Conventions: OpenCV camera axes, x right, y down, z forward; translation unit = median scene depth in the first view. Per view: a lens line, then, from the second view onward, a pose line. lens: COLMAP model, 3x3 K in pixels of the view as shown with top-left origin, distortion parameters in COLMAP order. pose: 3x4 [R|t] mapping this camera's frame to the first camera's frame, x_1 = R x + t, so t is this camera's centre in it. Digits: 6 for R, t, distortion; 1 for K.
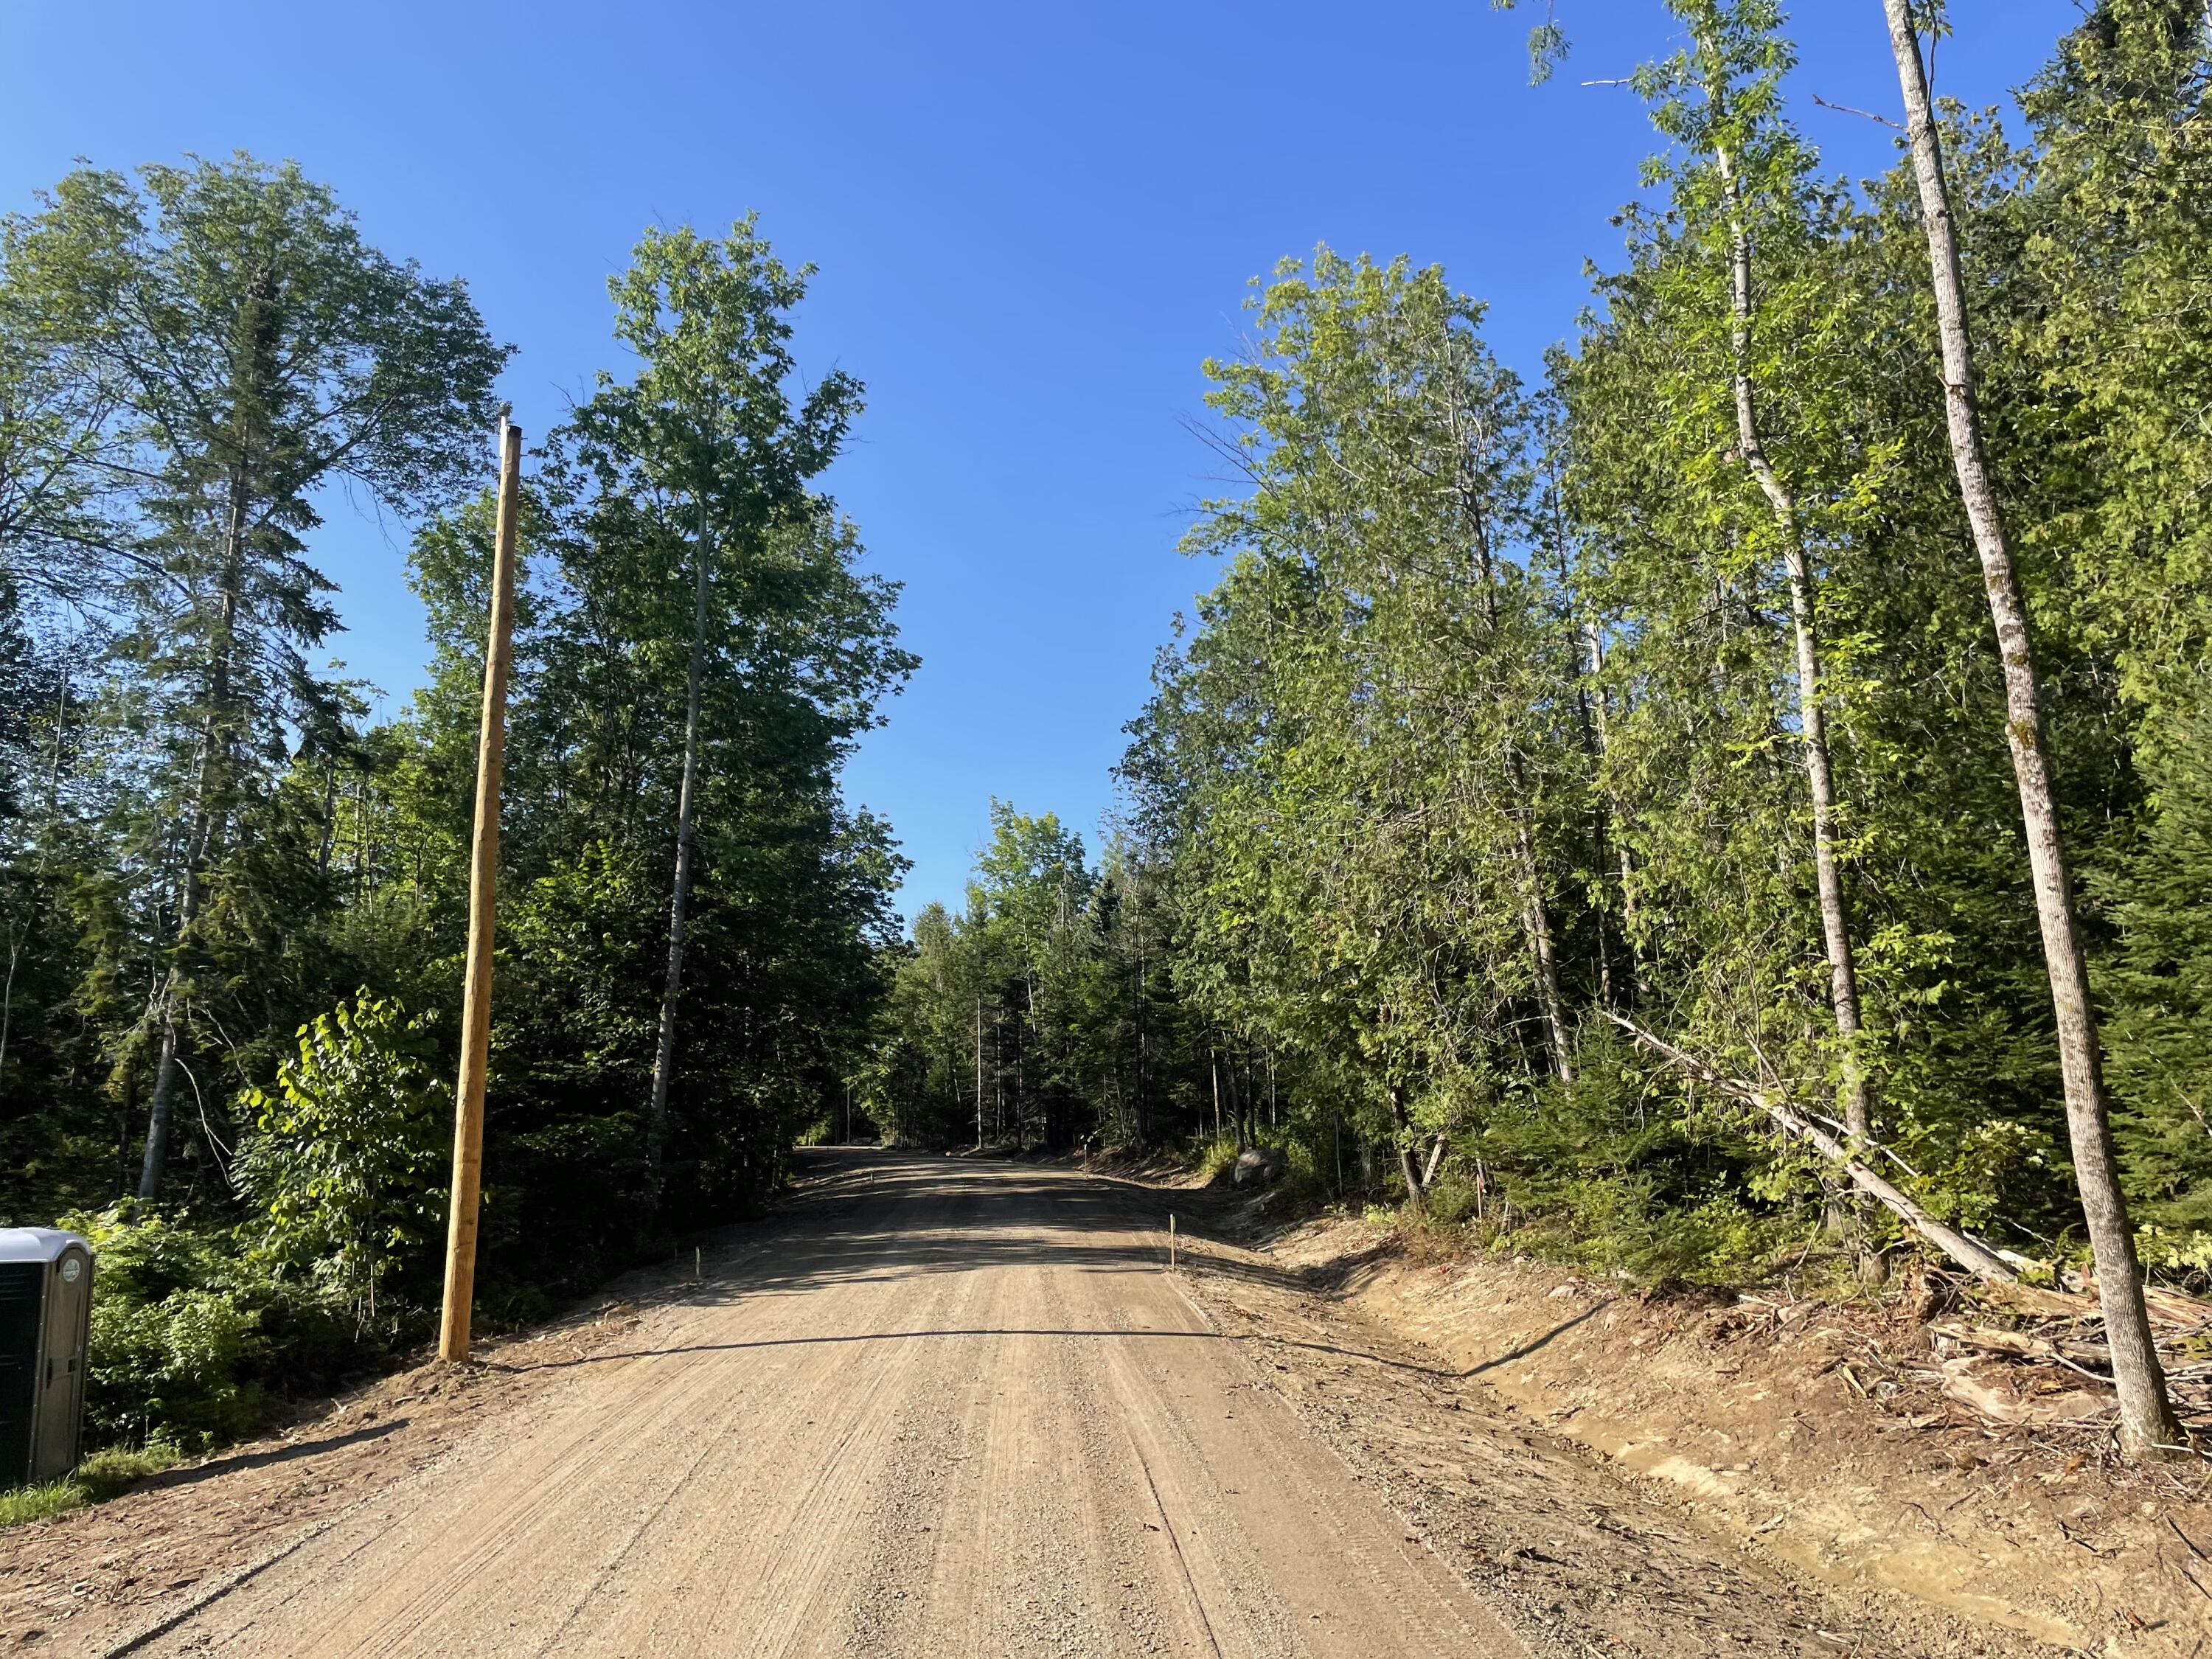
lens RADIAL K [[1655.0, 0, 1113.9], [0, 1655.0, 800.9], [0, 0, 1]] dist [0.156159, -0.227116]
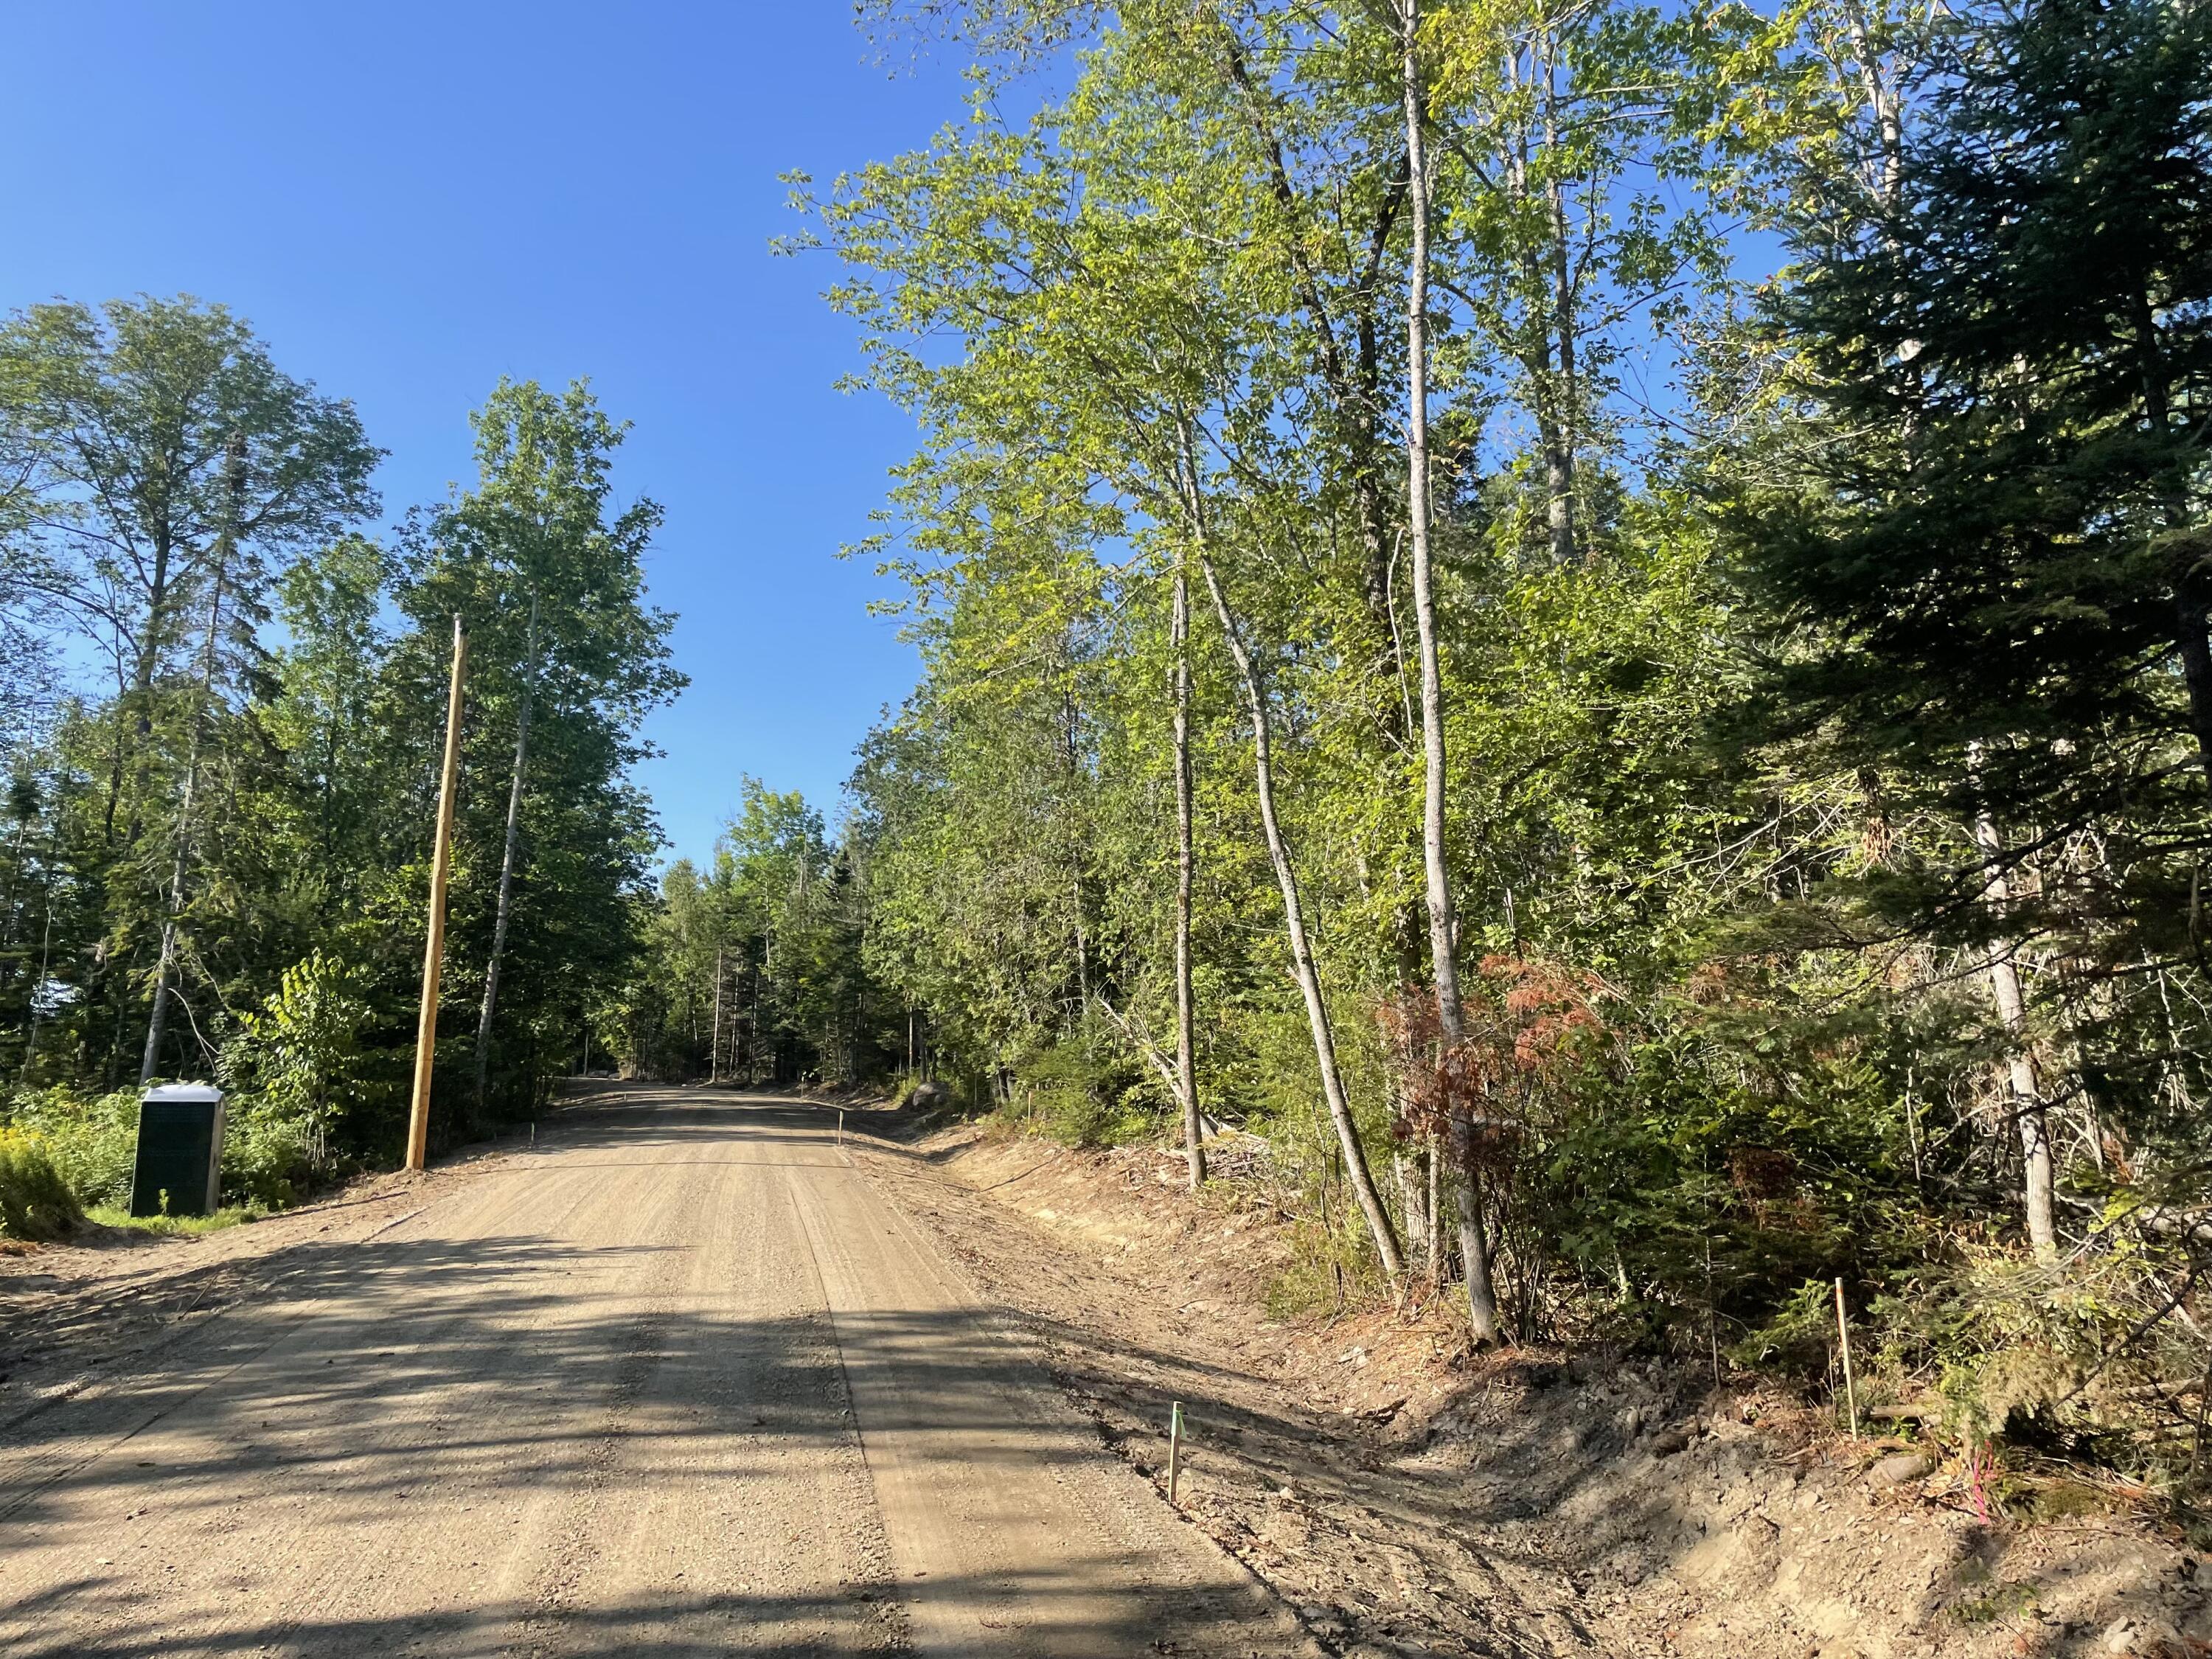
lens RADIAL K [[1655.0, 0, 1113.9], [0, 1655.0, 800.9], [0, 0, 1]] dist [0.156159, -0.227116]
pose [[0.987364, 0.060611, 0.146419, 0.024254], [-0.064894, 0.997588, 0.024649, -0.066076], [-0.144572, -0.033839, 0.988915, -0.378784]]
